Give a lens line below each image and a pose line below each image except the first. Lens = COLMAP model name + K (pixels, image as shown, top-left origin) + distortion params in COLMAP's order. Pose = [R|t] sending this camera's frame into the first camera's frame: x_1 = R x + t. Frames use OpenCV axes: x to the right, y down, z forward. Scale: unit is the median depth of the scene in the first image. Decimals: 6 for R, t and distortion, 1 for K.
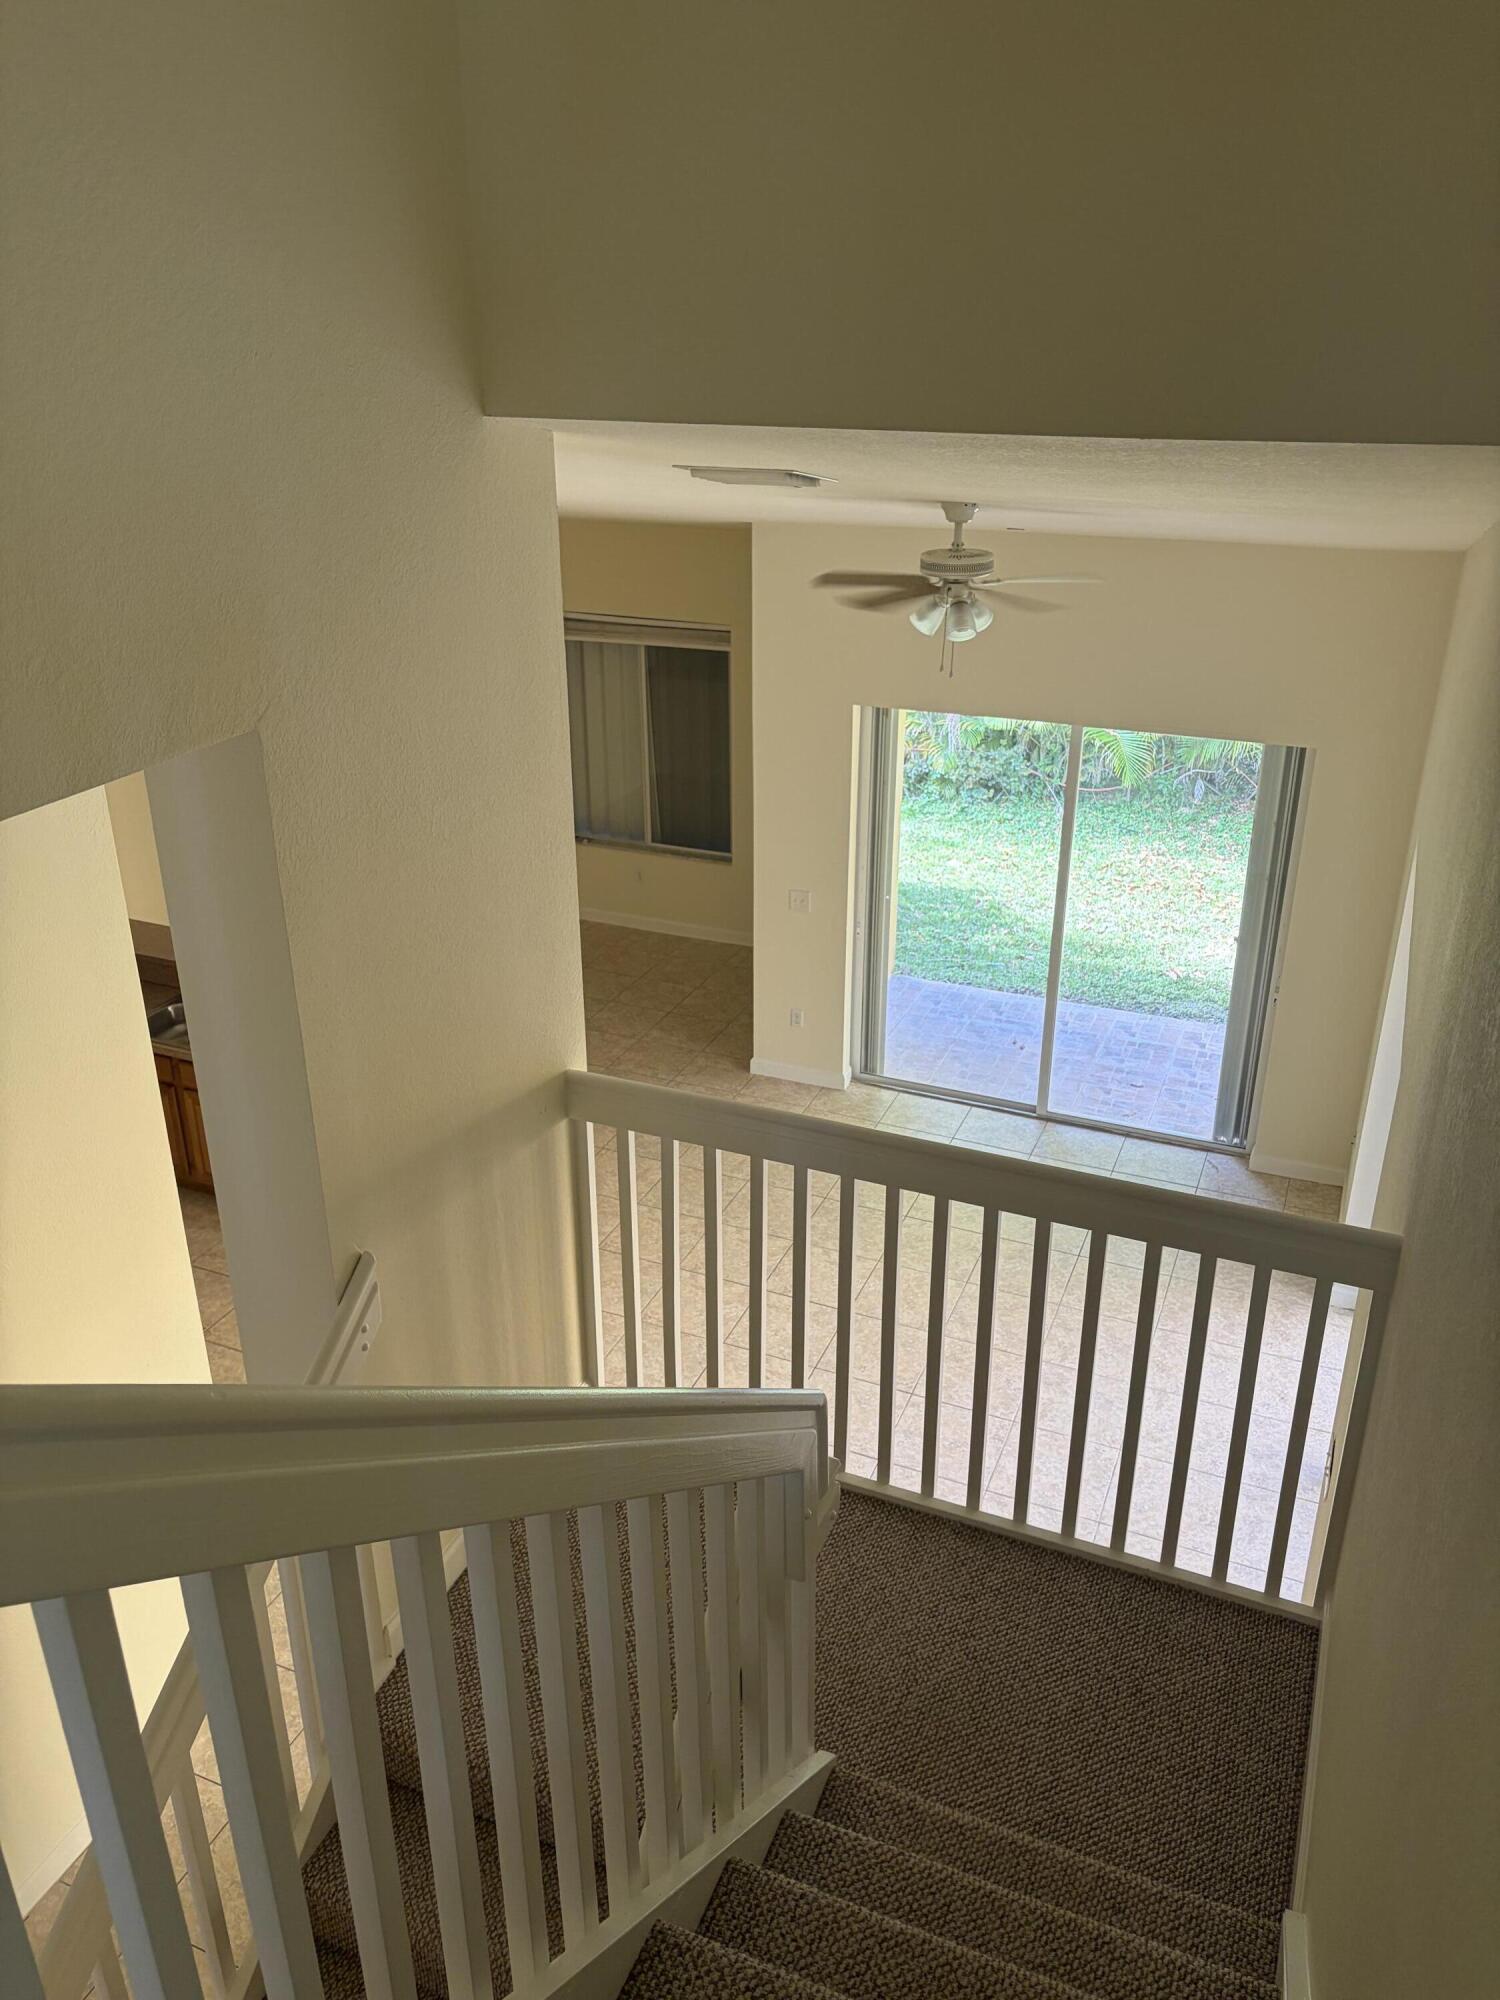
lens RADIAL K [[1485.4, 0, 748.8], [0, 1485.4, 961.1], [0, 0, 1]] dist [0.066574, -0.098022]
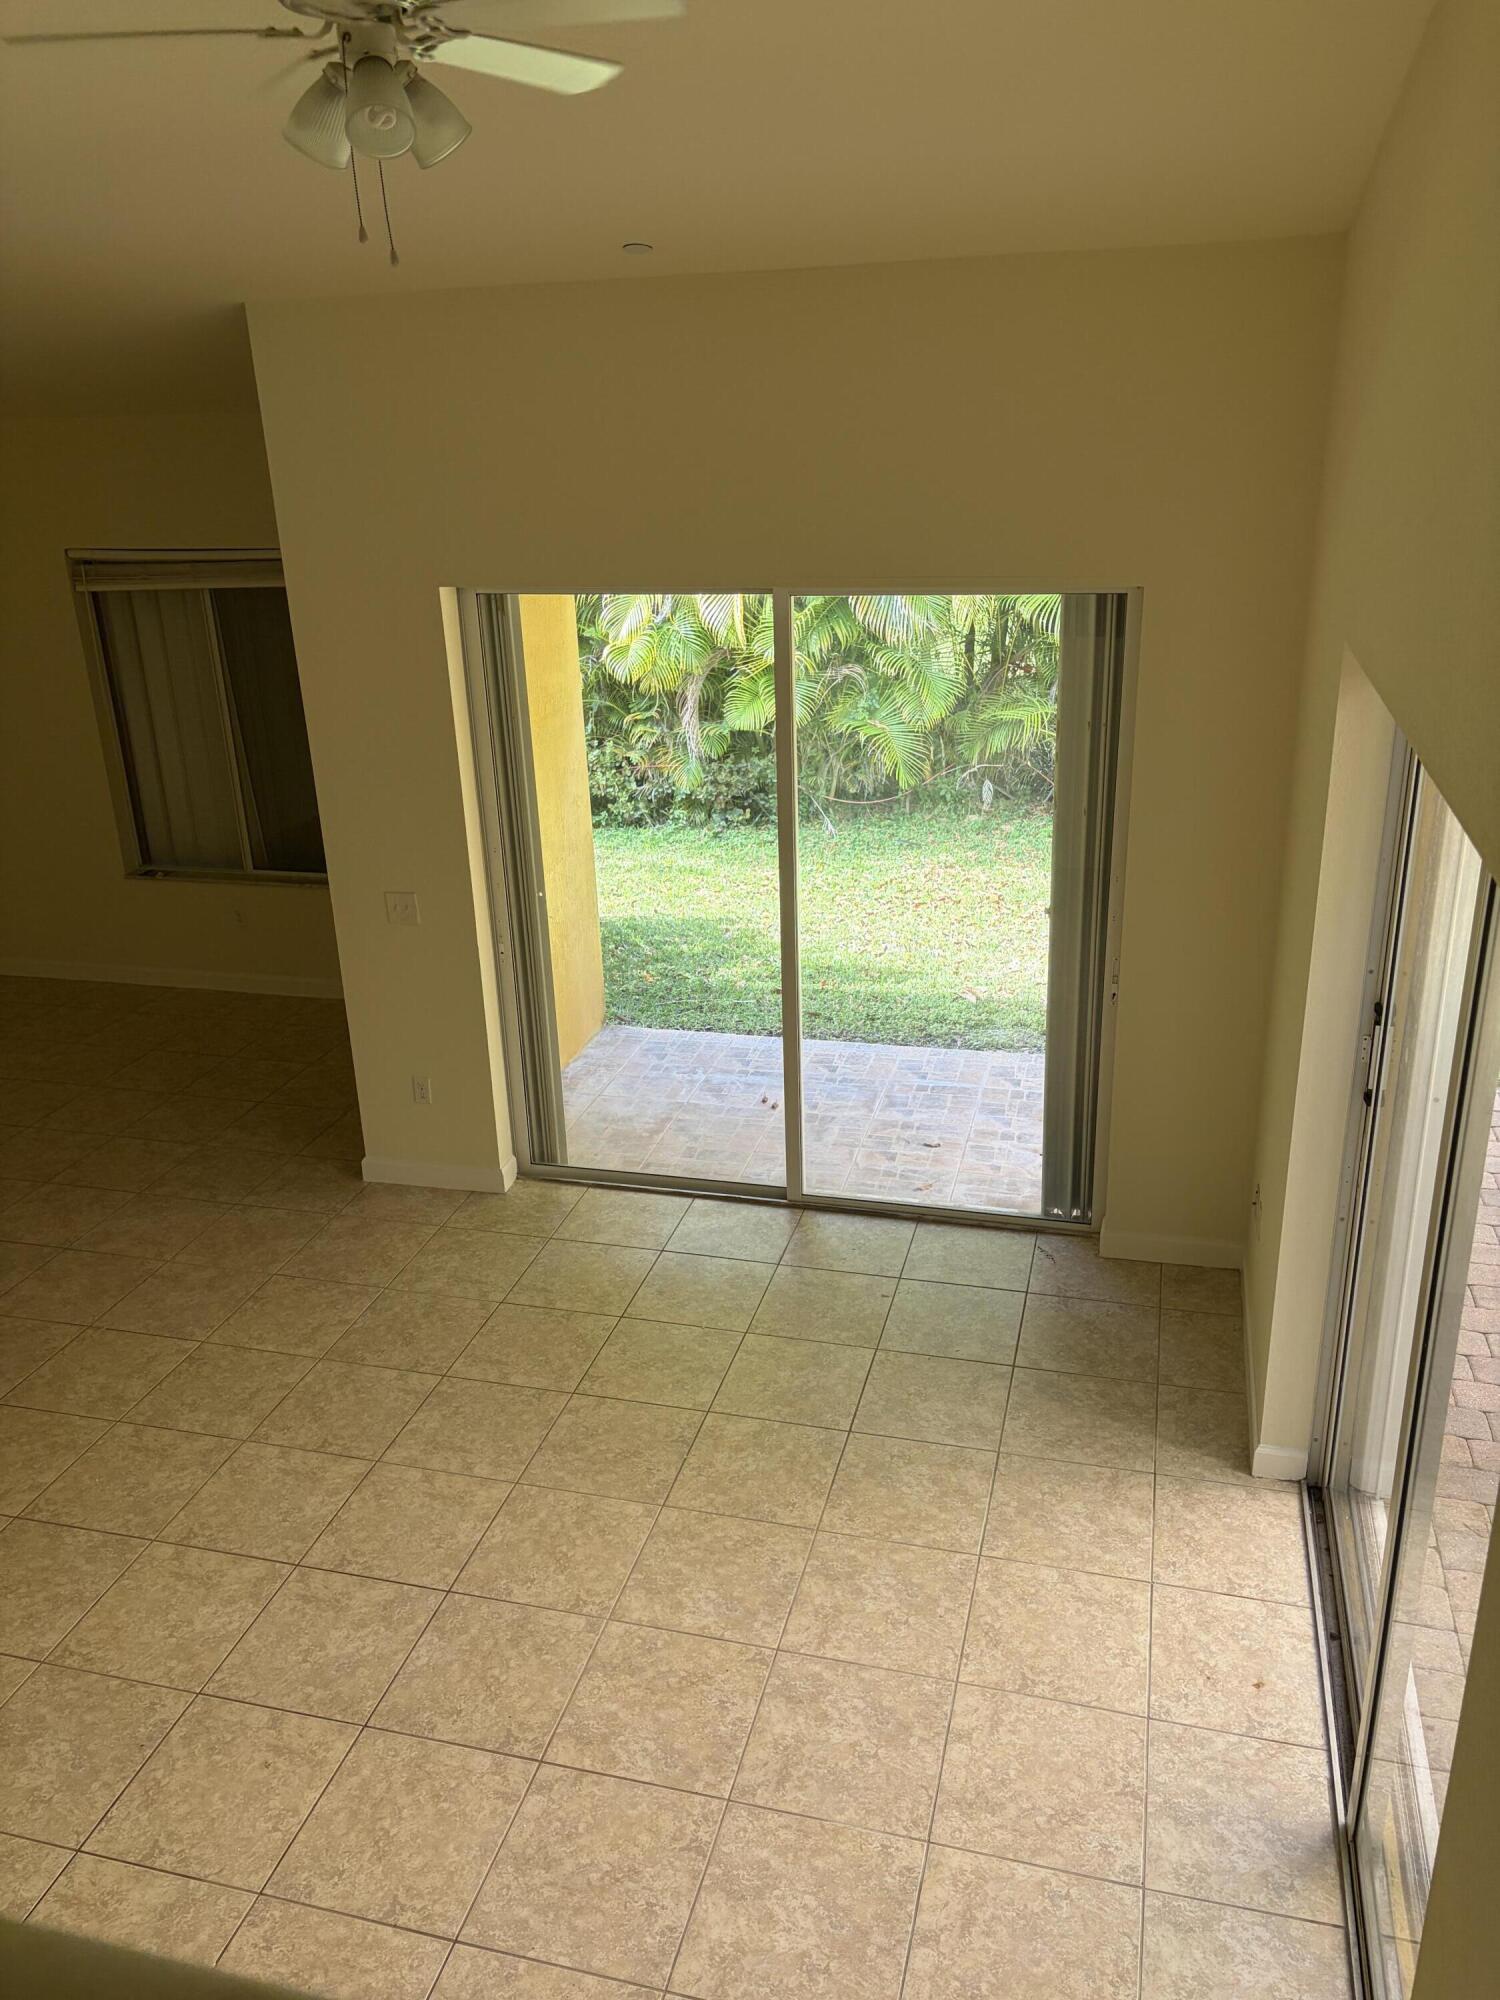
lens RADIAL K [[1496.4, 0, 749.2], [0, 1496.4, 970.8], [0, 0, 1]] dist [0.111577, -0.122037]
pose [[0.989432, -0.076624, 0.123099, 0.081485], [0.083181, 0.995327, -0.049034, 0.025277], [-0.118767, 0.058755, 0.991182, 0.262169]]
